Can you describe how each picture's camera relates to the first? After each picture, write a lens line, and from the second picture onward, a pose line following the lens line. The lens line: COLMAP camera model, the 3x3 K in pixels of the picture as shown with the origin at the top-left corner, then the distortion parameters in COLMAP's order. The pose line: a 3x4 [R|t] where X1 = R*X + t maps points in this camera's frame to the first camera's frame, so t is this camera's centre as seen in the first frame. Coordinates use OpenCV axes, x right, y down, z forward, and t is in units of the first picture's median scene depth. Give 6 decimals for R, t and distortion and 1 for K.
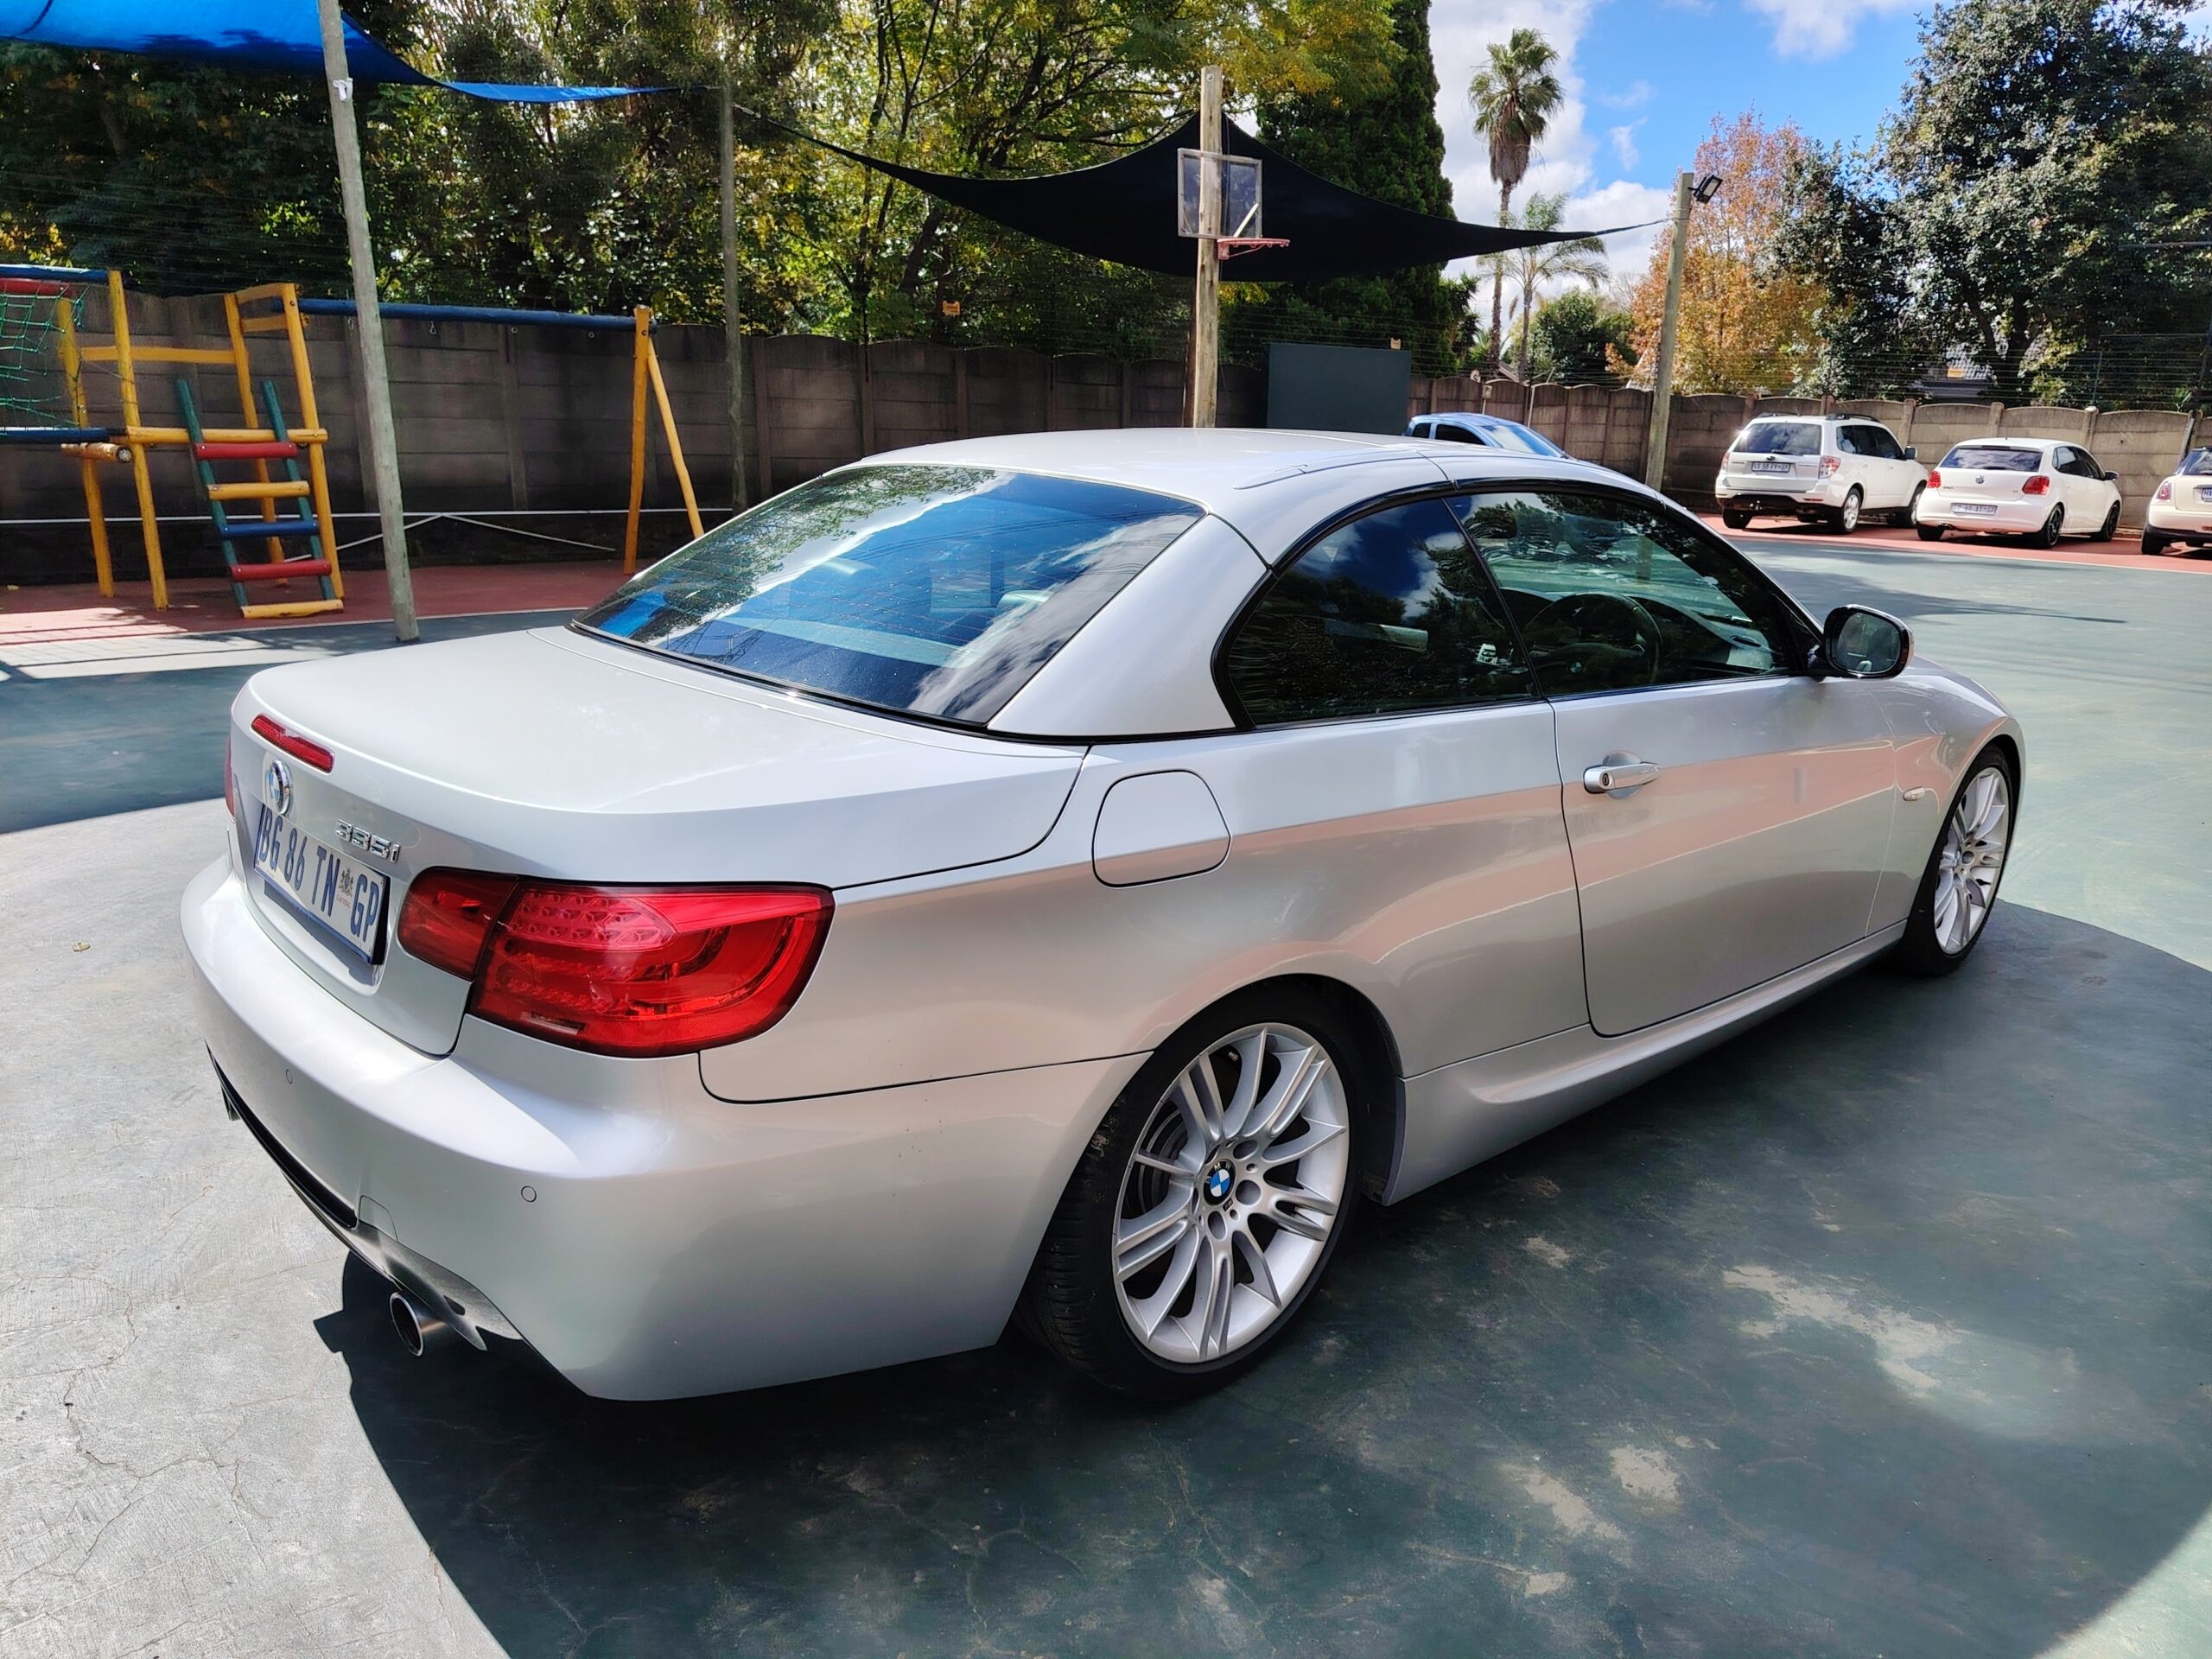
lens RADIAL K [[1598.3, 0, 1118.4], [0, 1598.3, 826.1], [0, 0, 1]] dist [0.013341, -0.015498]
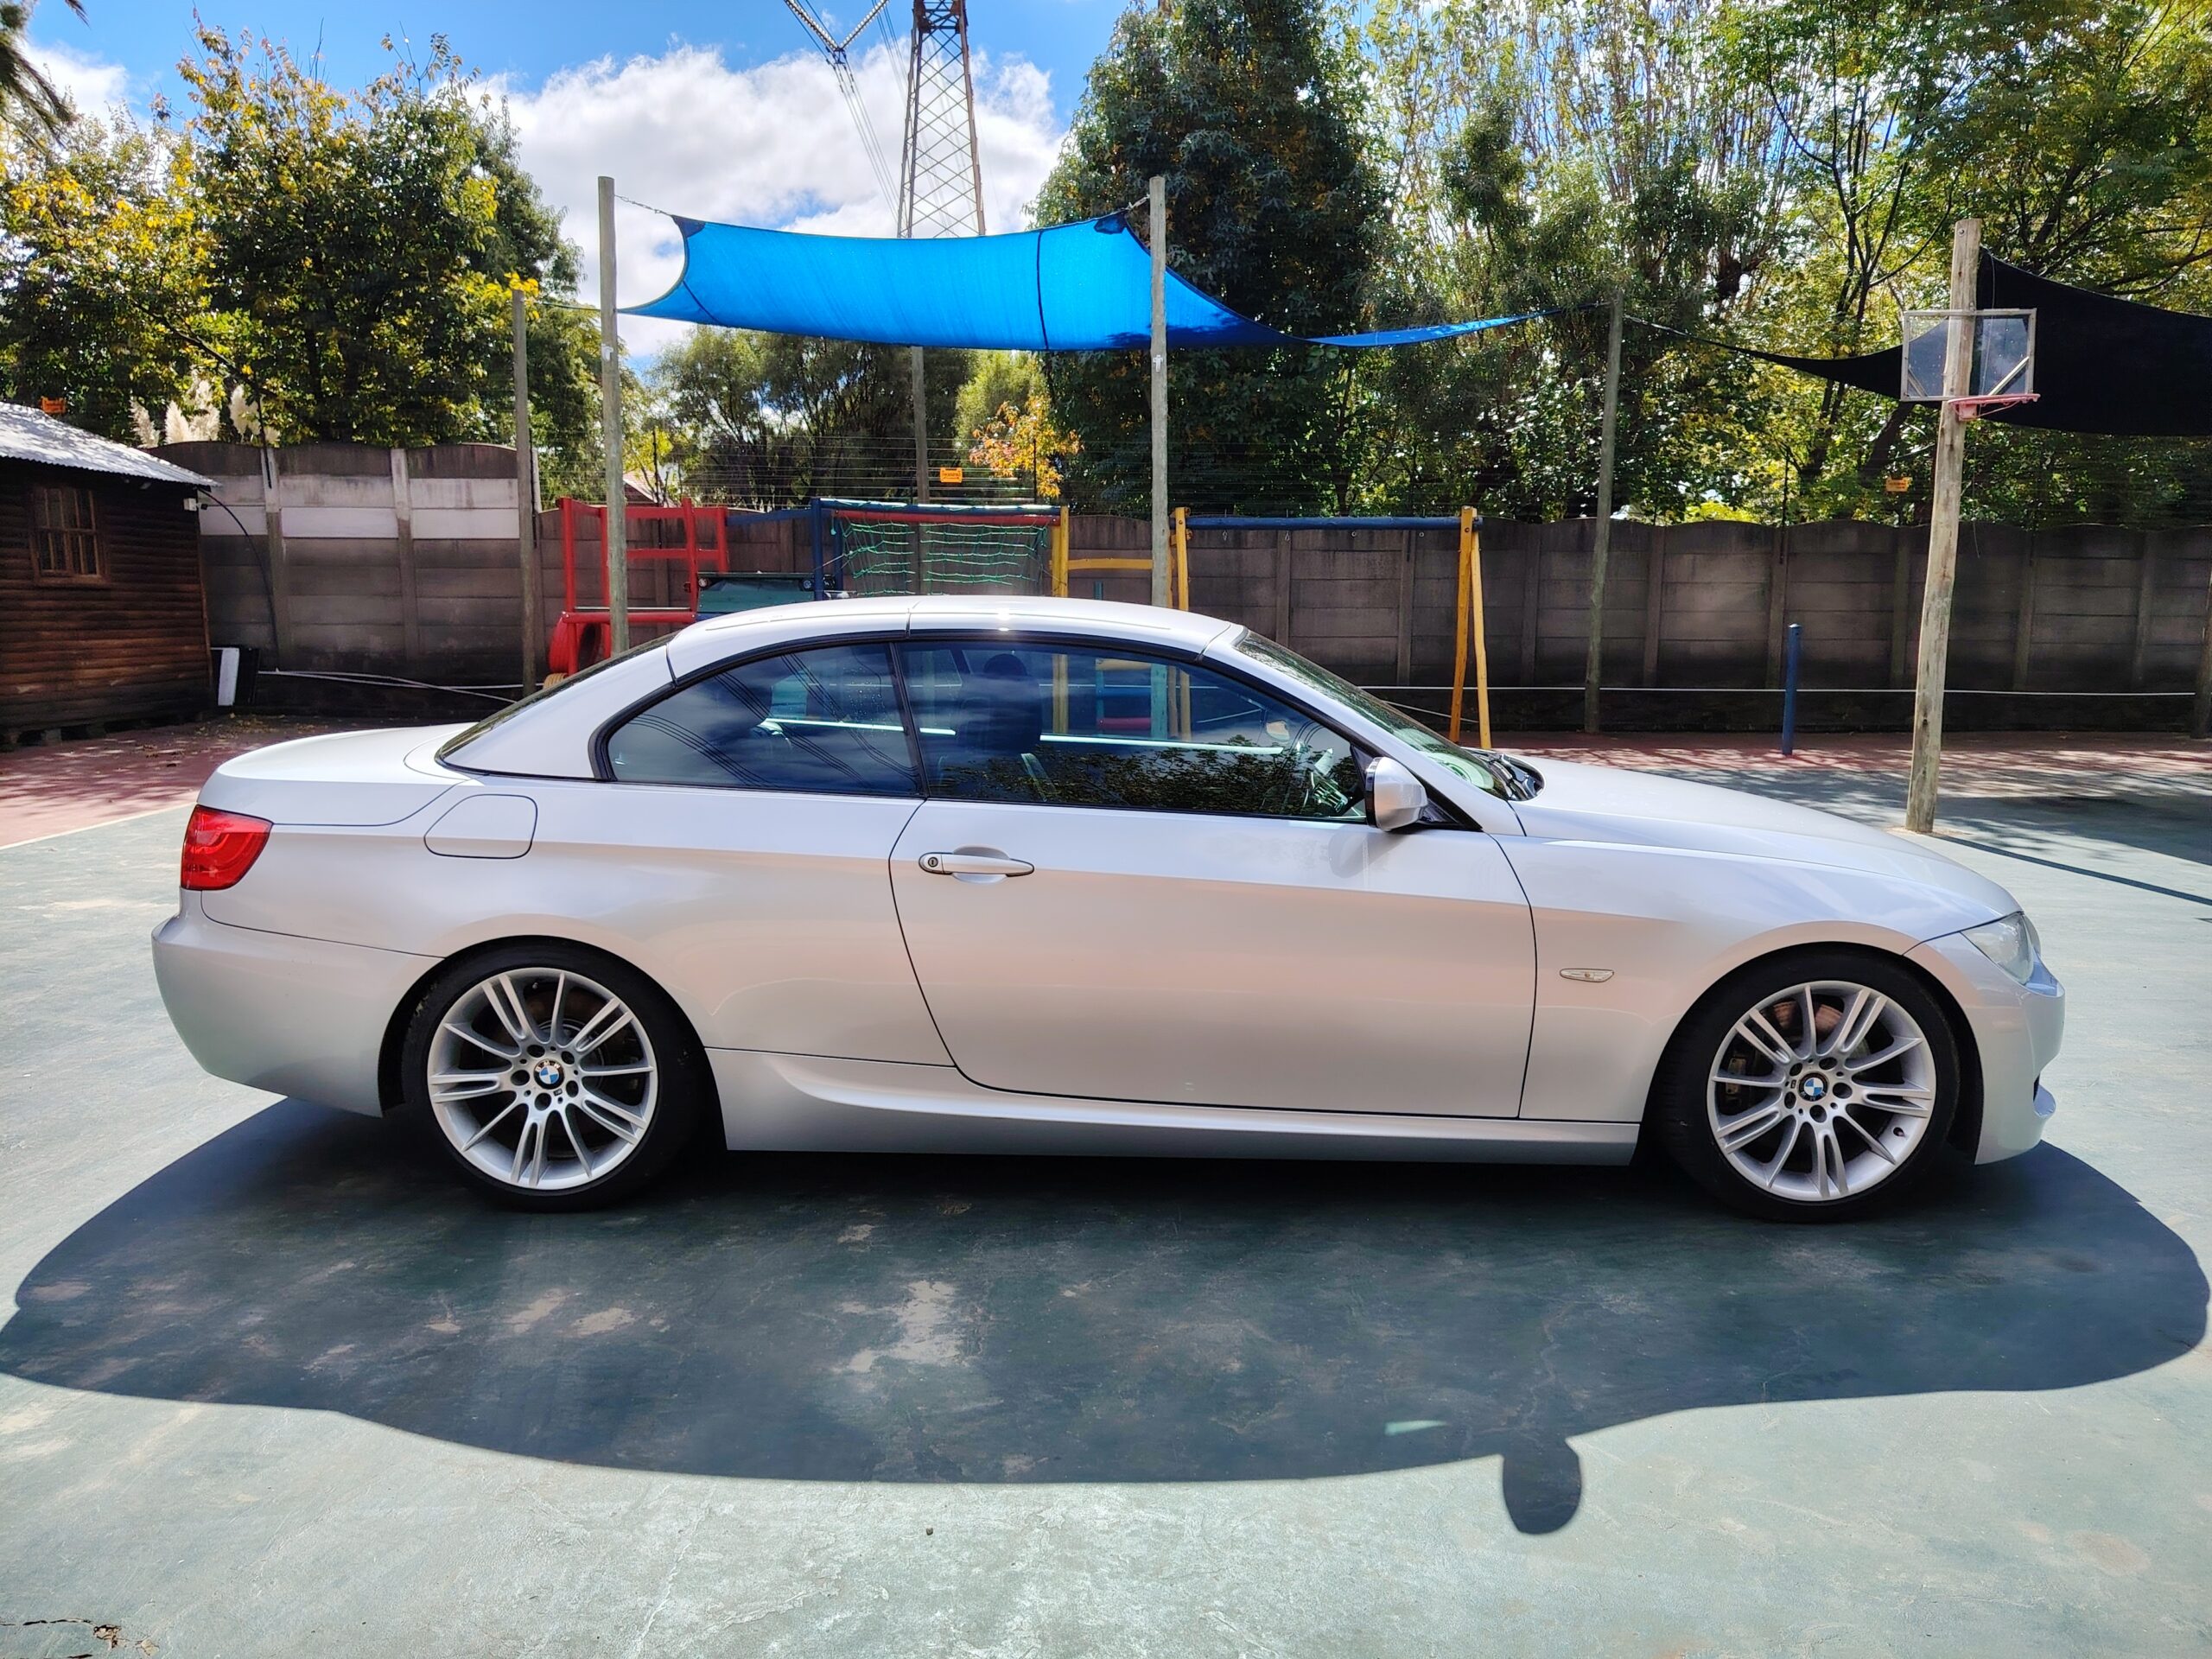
lens RADIAL K [[1598.3, 0, 1118.9], [0, 1598.3, 837.6], [0, 0, 1]] dist [0.013341, -0.015498]
pose [[0.721544, 0.084405, -0.687204, 1.150721], [-0.158657, 0.986287, -0.045445, -0.014307], [0.673945, 0.141820, 0.725041, 0.170074]]
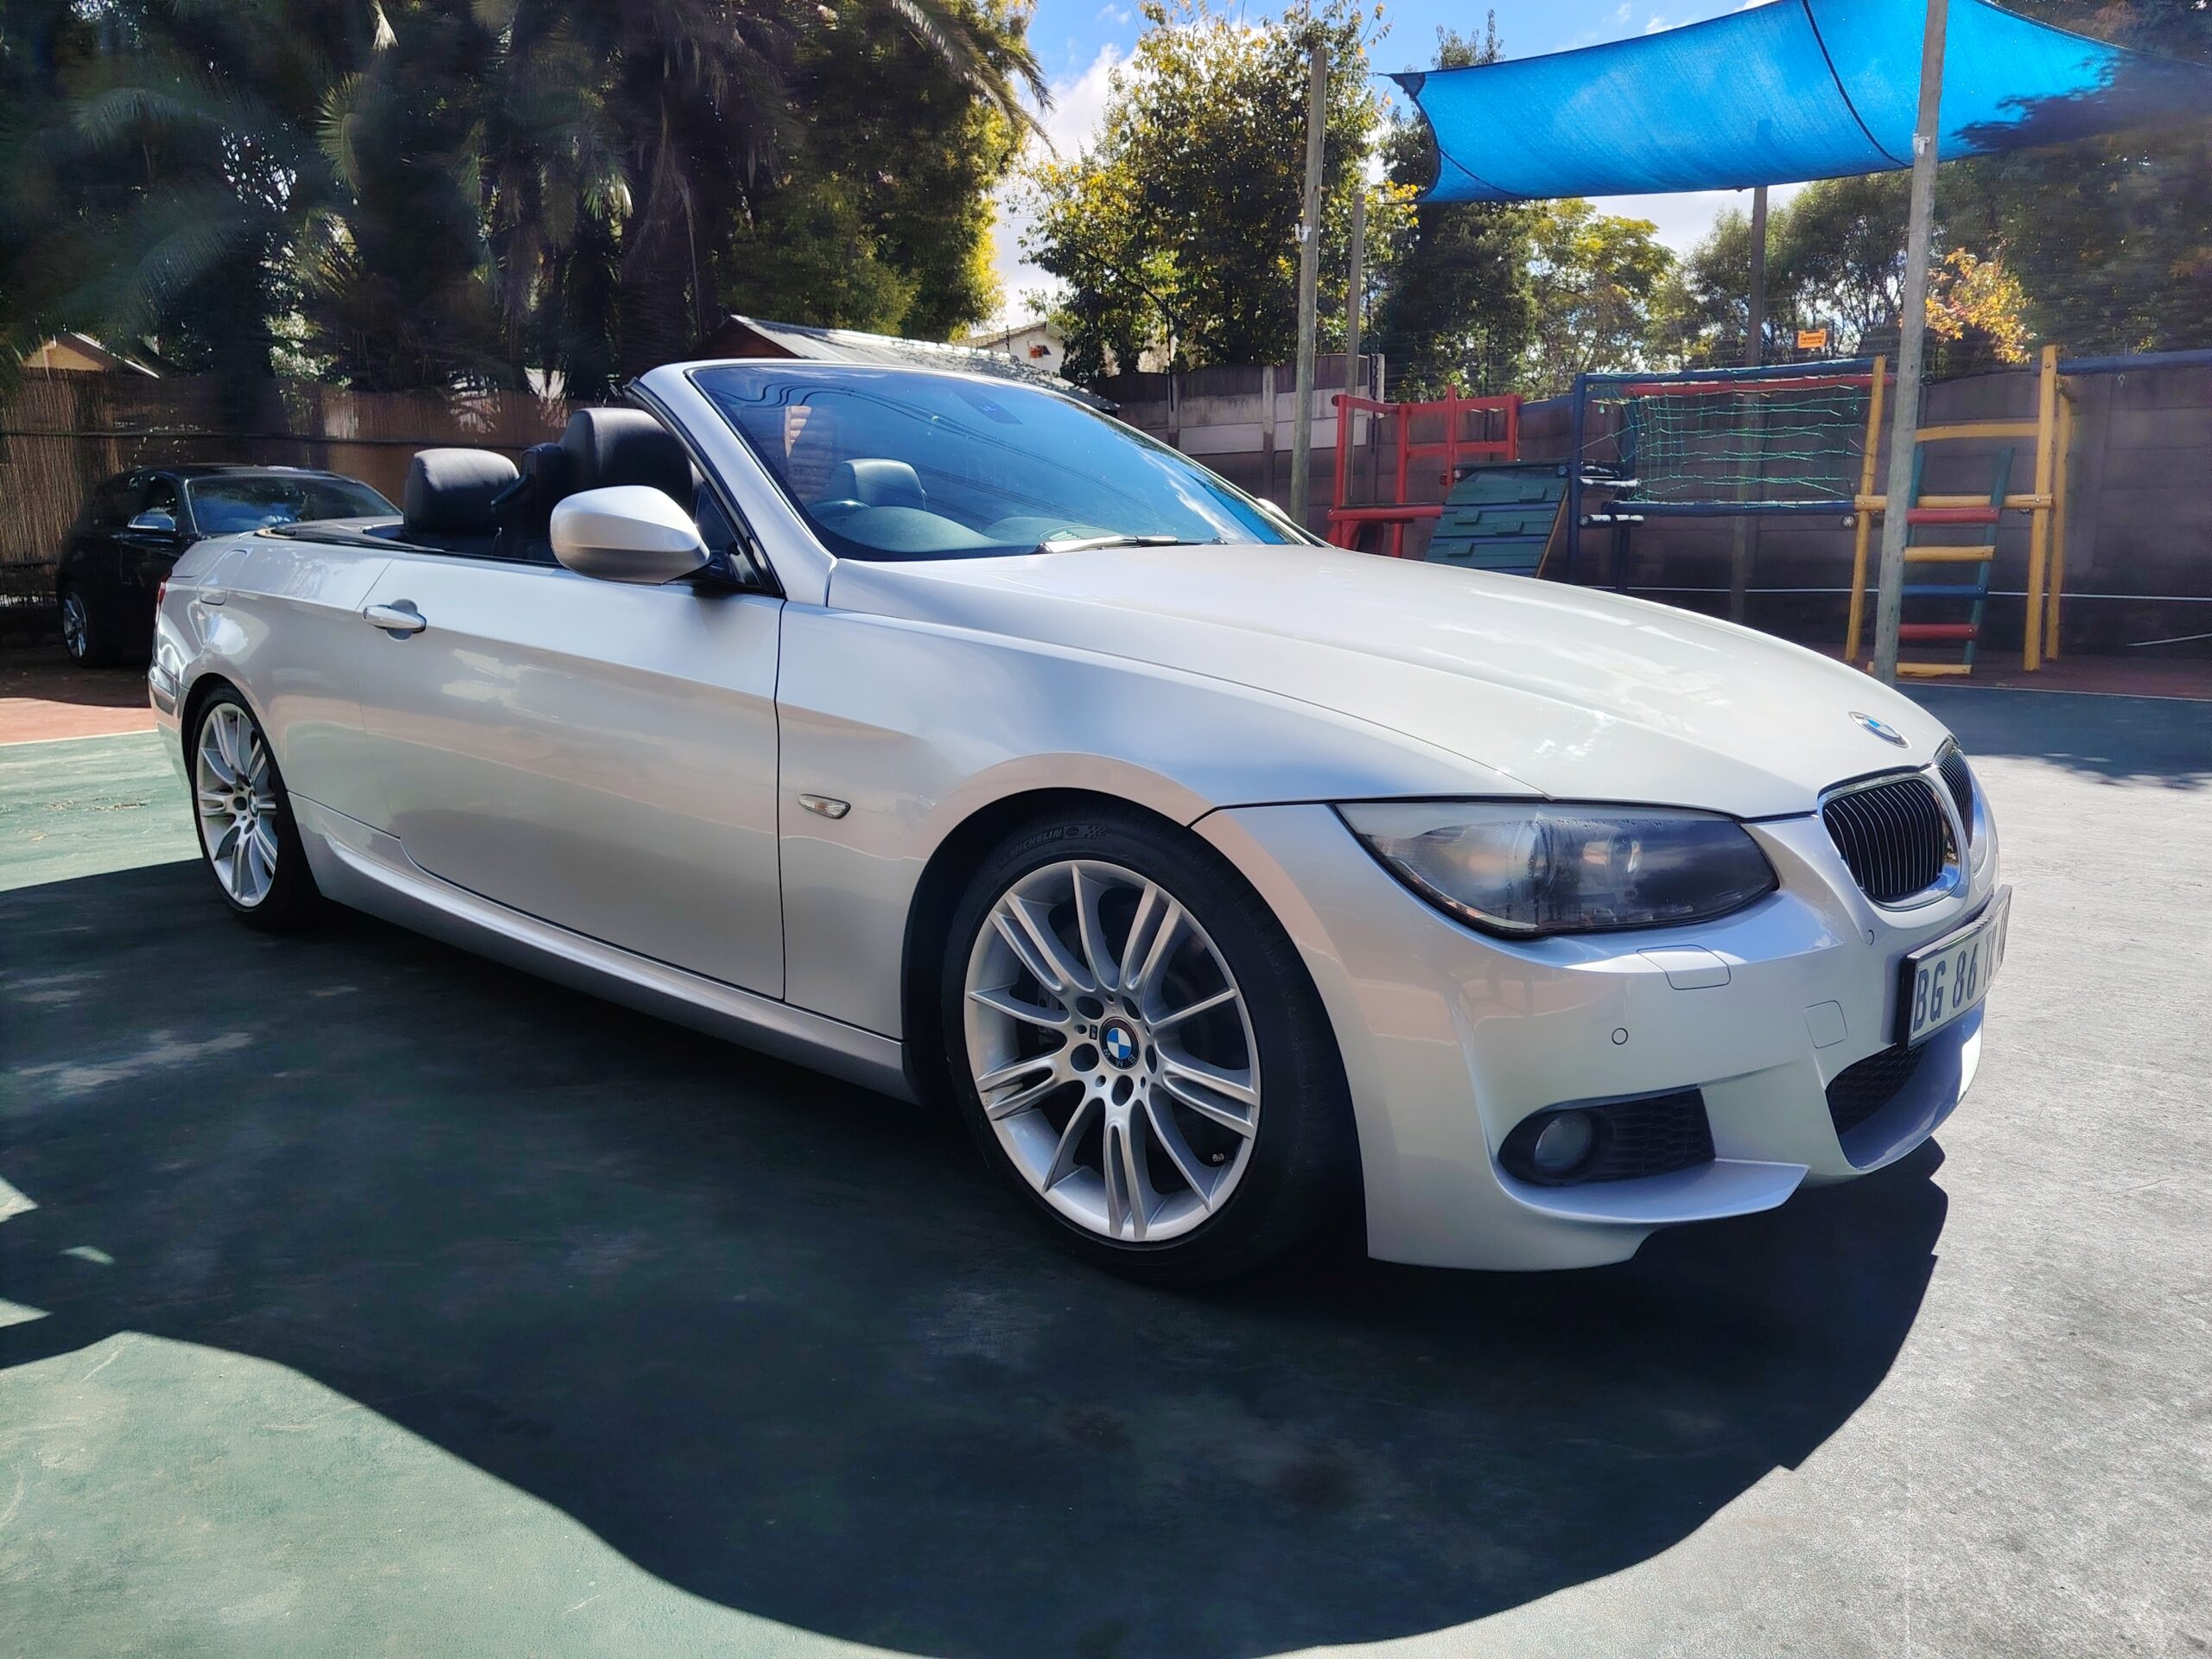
lens RADIAL K [[1598.3, 0, 1121.3], [0, 1598.3, 818.5], [0, 0, 1]] dist [0.013341, -0.015498]
pose [[0.060922, 0.140312, -0.988231, 1.395912], [-0.234732, 0.964317, 0.122446, -0.147505], [0.970149, 0.224509, 0.091684, 1.312888]]
